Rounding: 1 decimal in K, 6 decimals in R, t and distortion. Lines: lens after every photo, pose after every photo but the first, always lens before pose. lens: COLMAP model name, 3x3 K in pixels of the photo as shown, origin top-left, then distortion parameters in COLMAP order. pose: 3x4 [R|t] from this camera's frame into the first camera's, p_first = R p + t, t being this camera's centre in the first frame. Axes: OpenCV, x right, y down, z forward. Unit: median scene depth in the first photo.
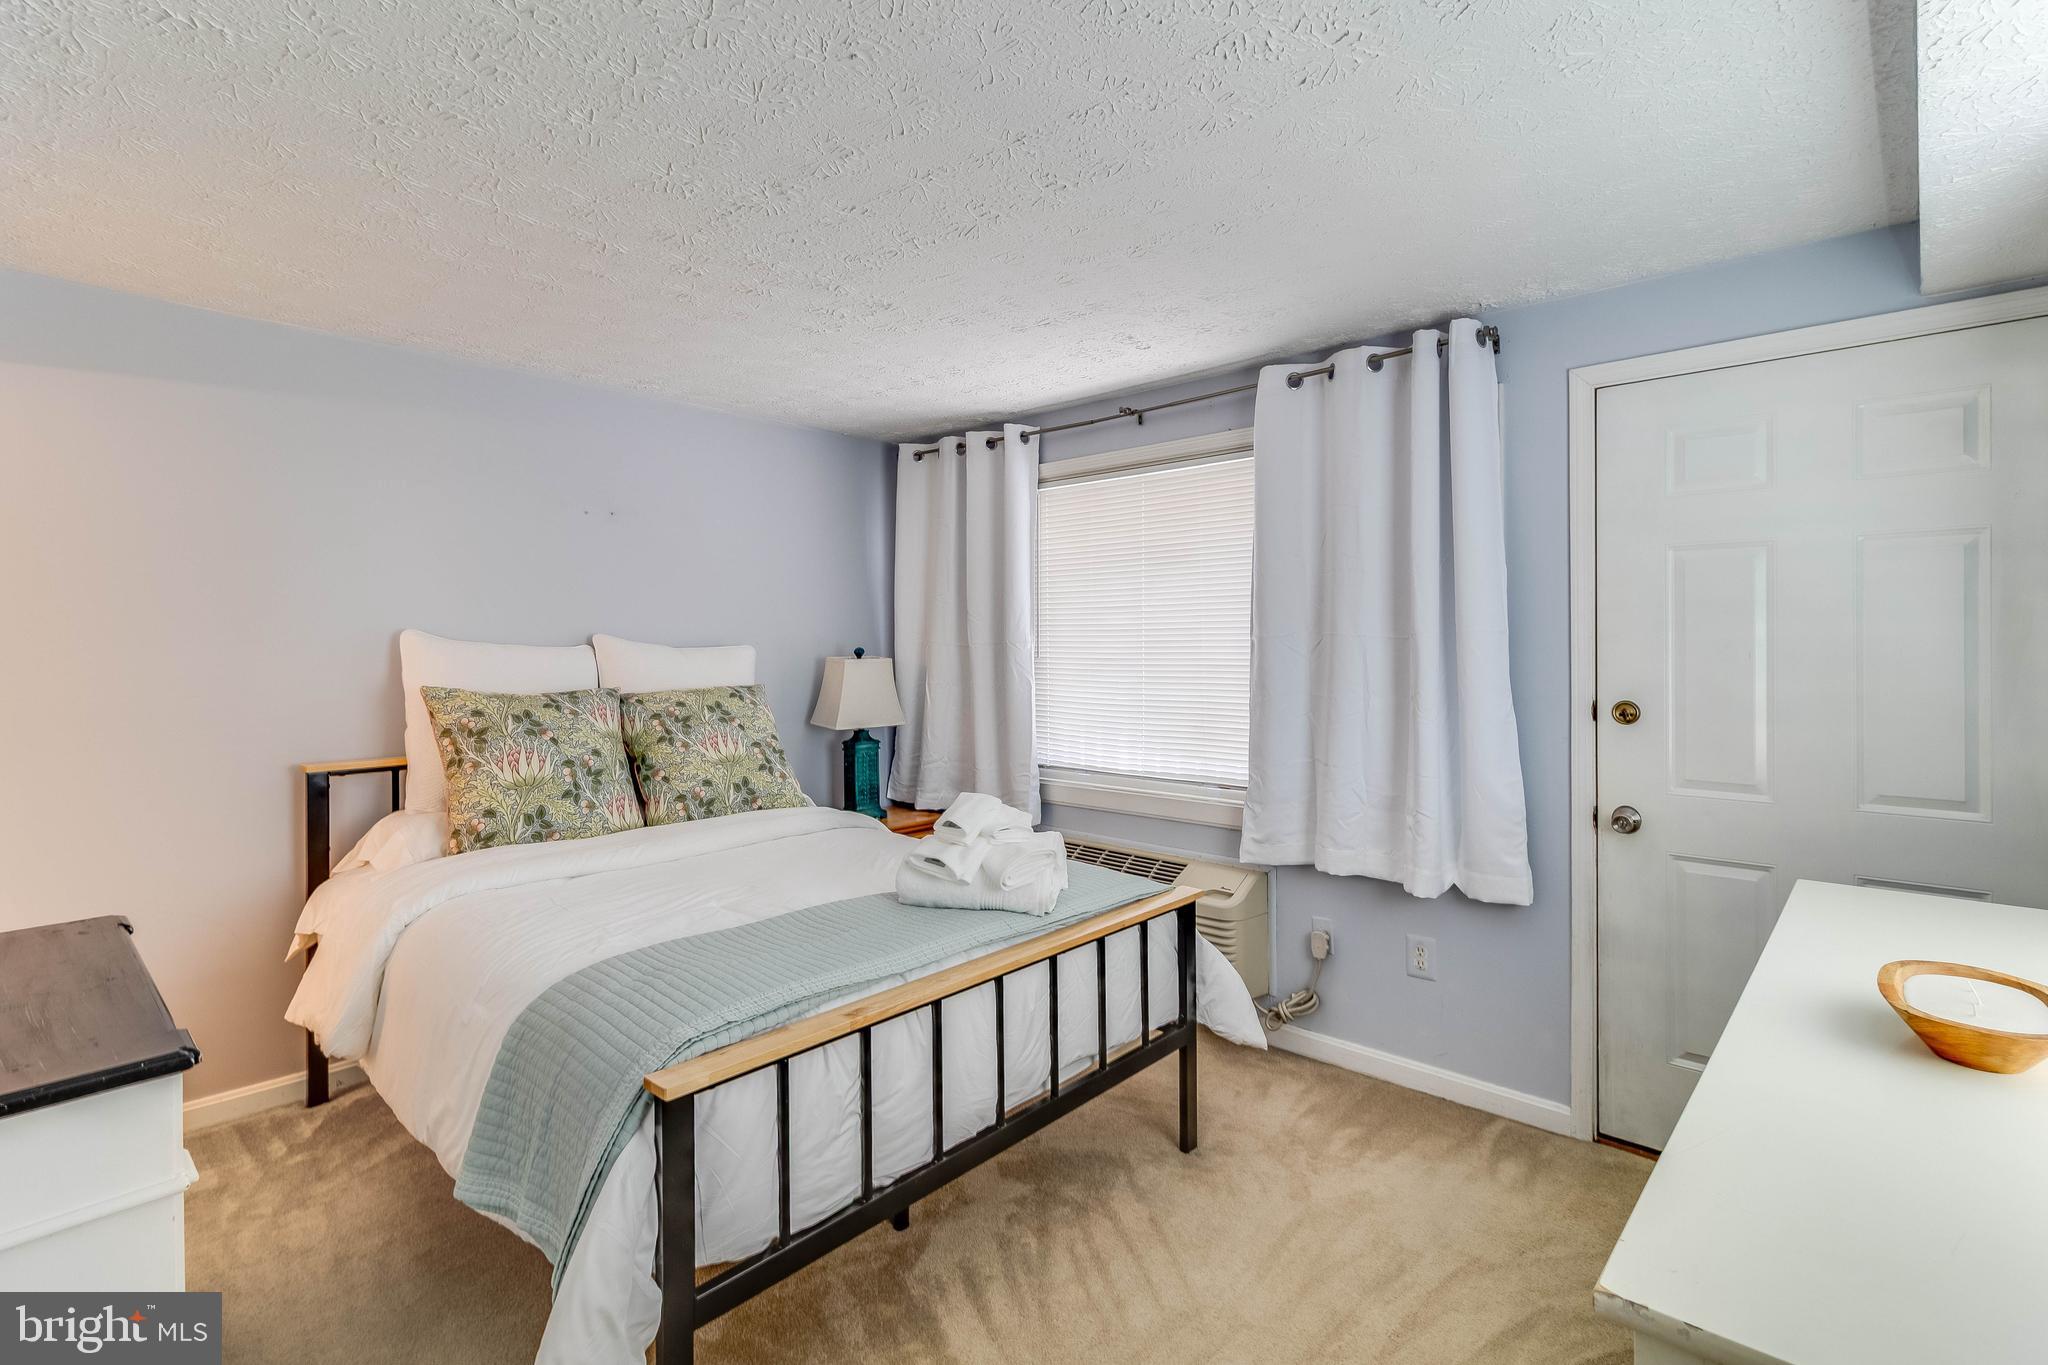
lens RADIAL K [[970.8, 0, 1027.8], [0, 970.8, 667.8], [0, 0, 1]] dist [0.010381, 0.000263]
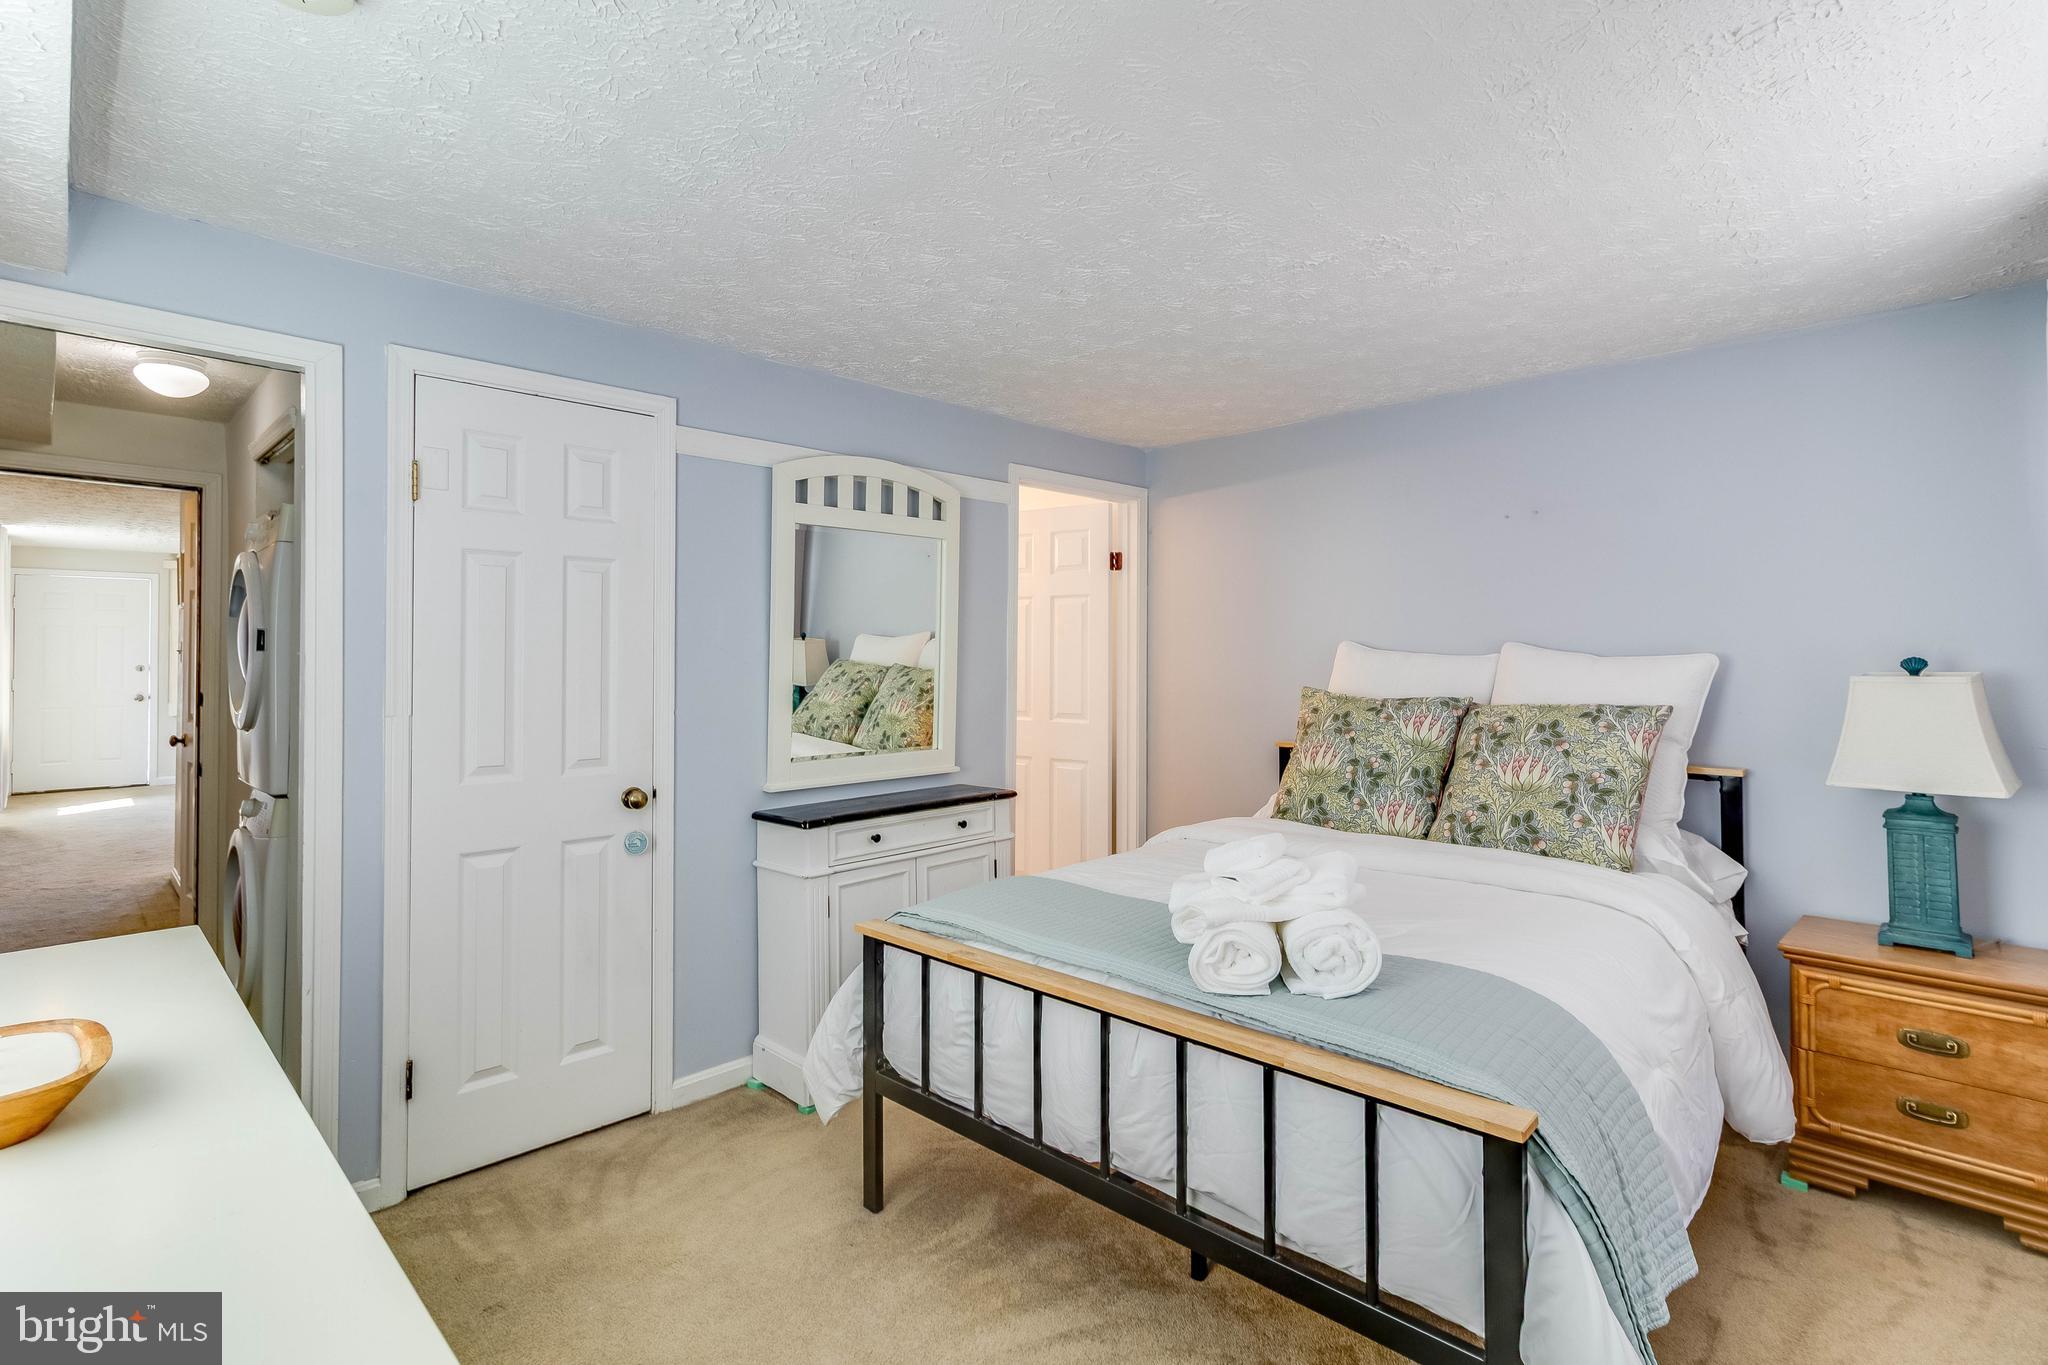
lens RADIAL K [[970.8, 0, 1003.5], [0, 970.8, 619.9], [0, 0, 1]] dist [0.010381, 0.000263]
pose [[-0.030239, -0.020754, -0.999327, 0.649824], [-0.011046, 0.999730, -0.020428, -0.036830], [0.999482, 0.010421, -0.030460, 0.630051]]
